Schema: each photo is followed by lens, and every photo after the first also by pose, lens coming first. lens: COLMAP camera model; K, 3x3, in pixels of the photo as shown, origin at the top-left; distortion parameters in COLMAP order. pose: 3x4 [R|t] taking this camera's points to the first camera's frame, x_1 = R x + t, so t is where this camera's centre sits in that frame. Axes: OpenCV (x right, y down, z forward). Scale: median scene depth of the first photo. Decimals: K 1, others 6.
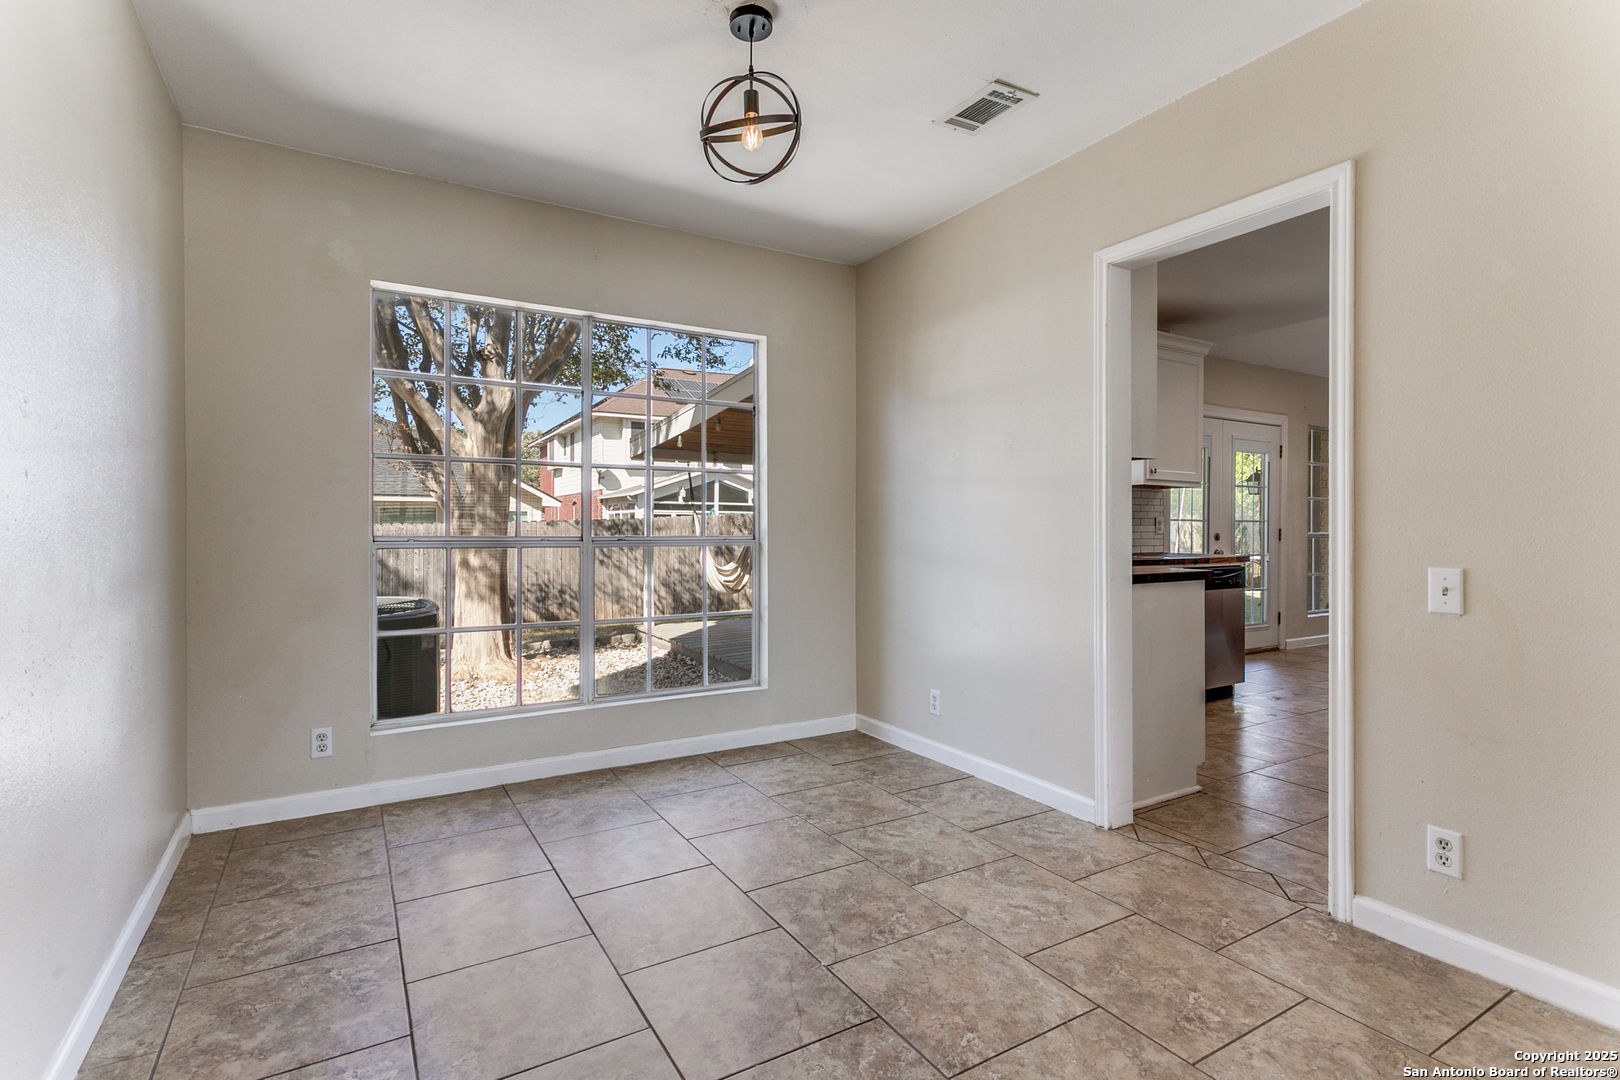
lens RADIAL K [[770.2, 0, 803.6], [0, 770.2, 526.1], [0, 0, 1]] dist [-0.000348, 0.000792]
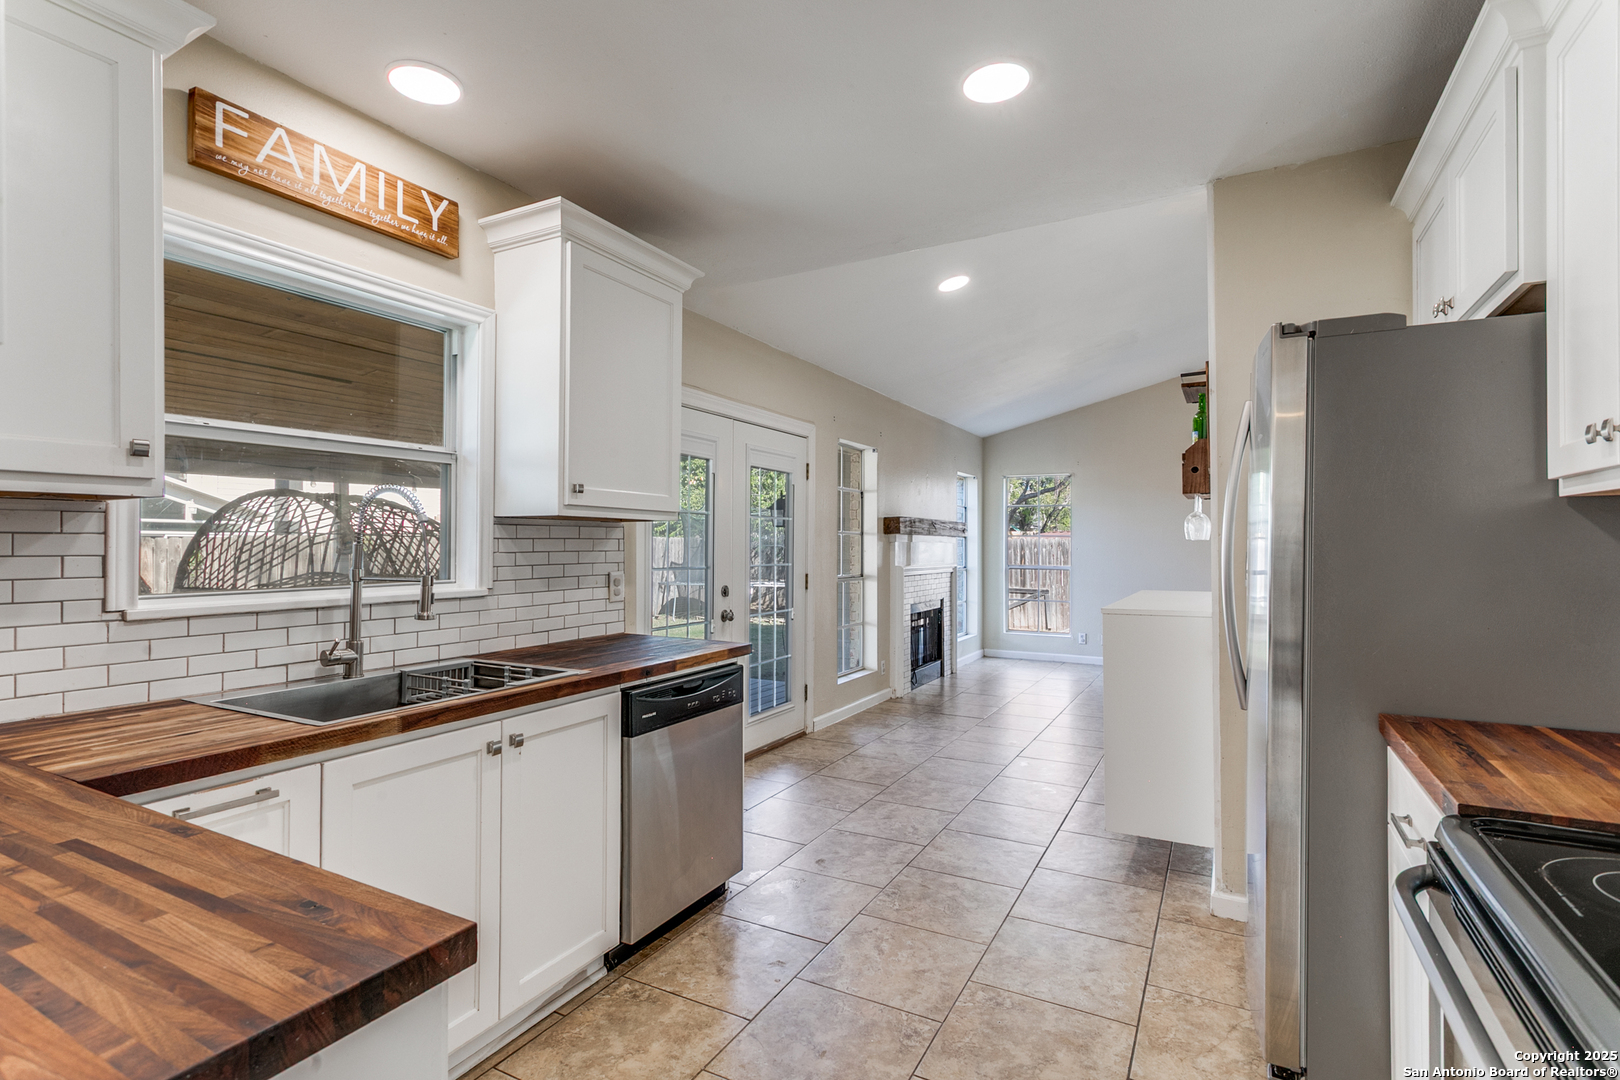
lens RADIAL K [[770.2, 0, 805.9], [0, 770.2, 543.9], [0, 0, 1]] dist [-0.000348, 0.000792]
pose [[0.859435, -0.001295, 0.511243, 0.258999], [0.001665, 0.999999, -0.000265, -0.027925], [-0.511242, 0.001079, 0.859436, 0.392529]]
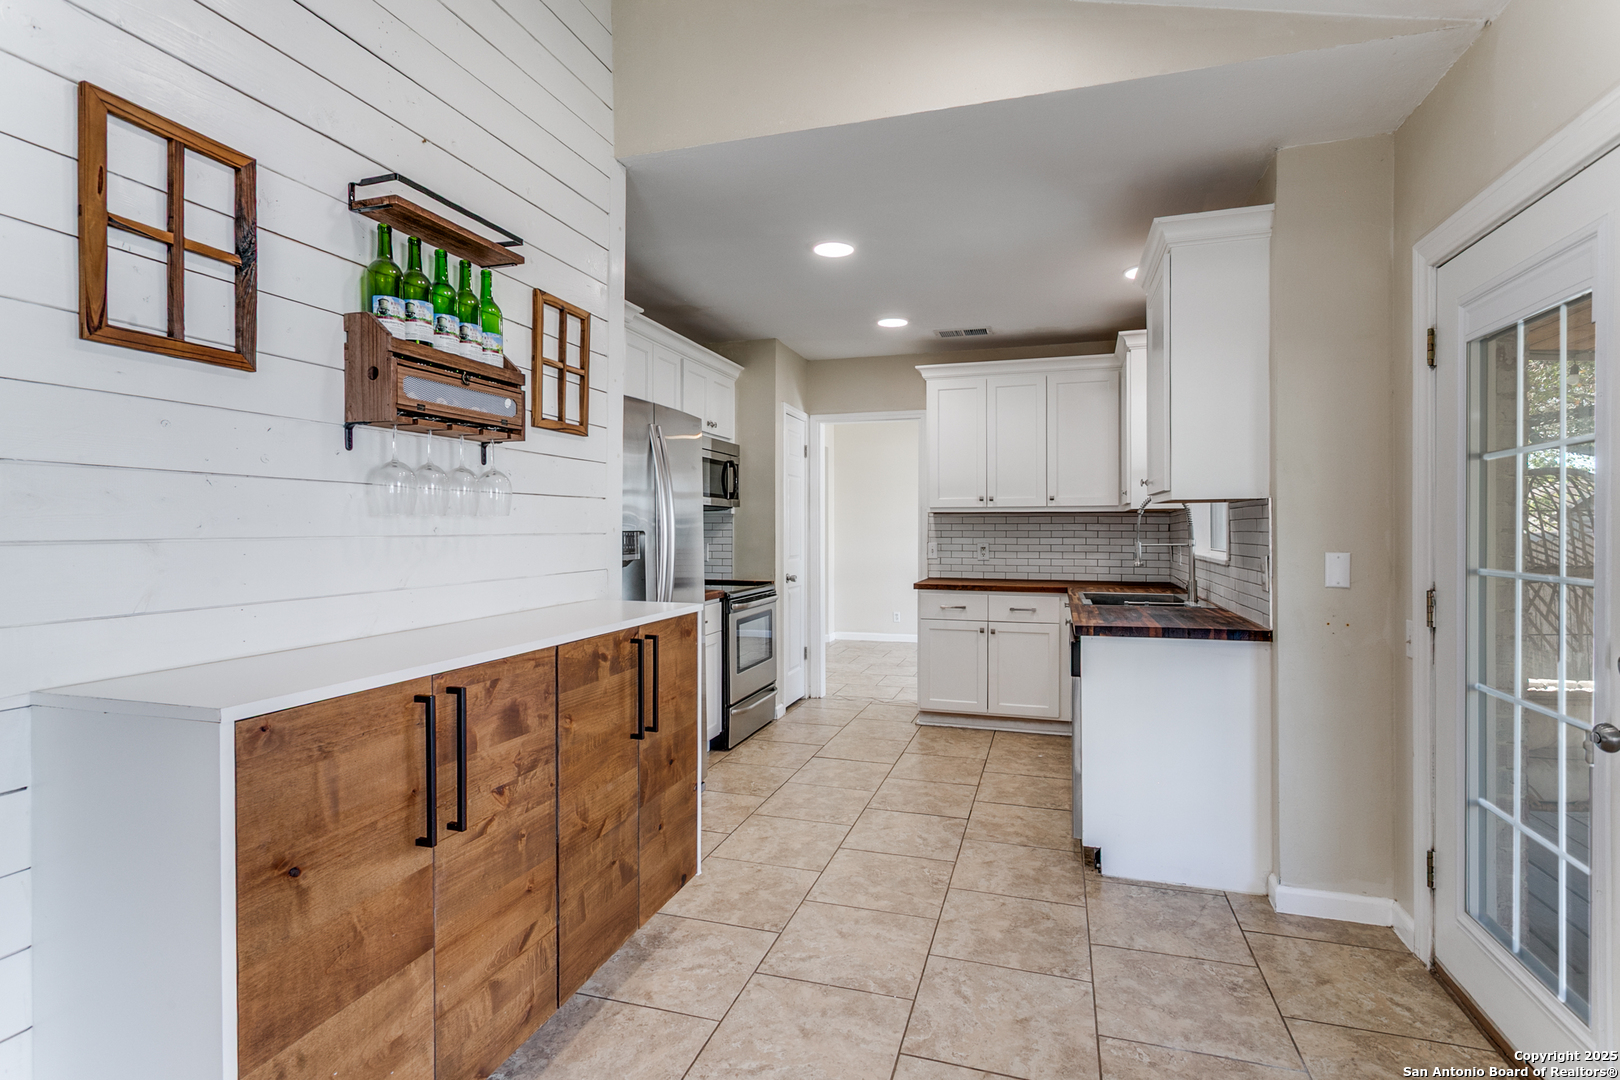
lens RADIAL K [[770.2, 0, 812.8], [0, 770.2, 539.9], [0, 0, 1]] dist [-0.000348, 0.000792]
pose [[-0.739756, 0.010714, -0.672790, 0.902750], [-0.000373, 0.999867, 0.016334, -0.024291], [0.672875, 0.012334, -0.739653, 1.054916]]
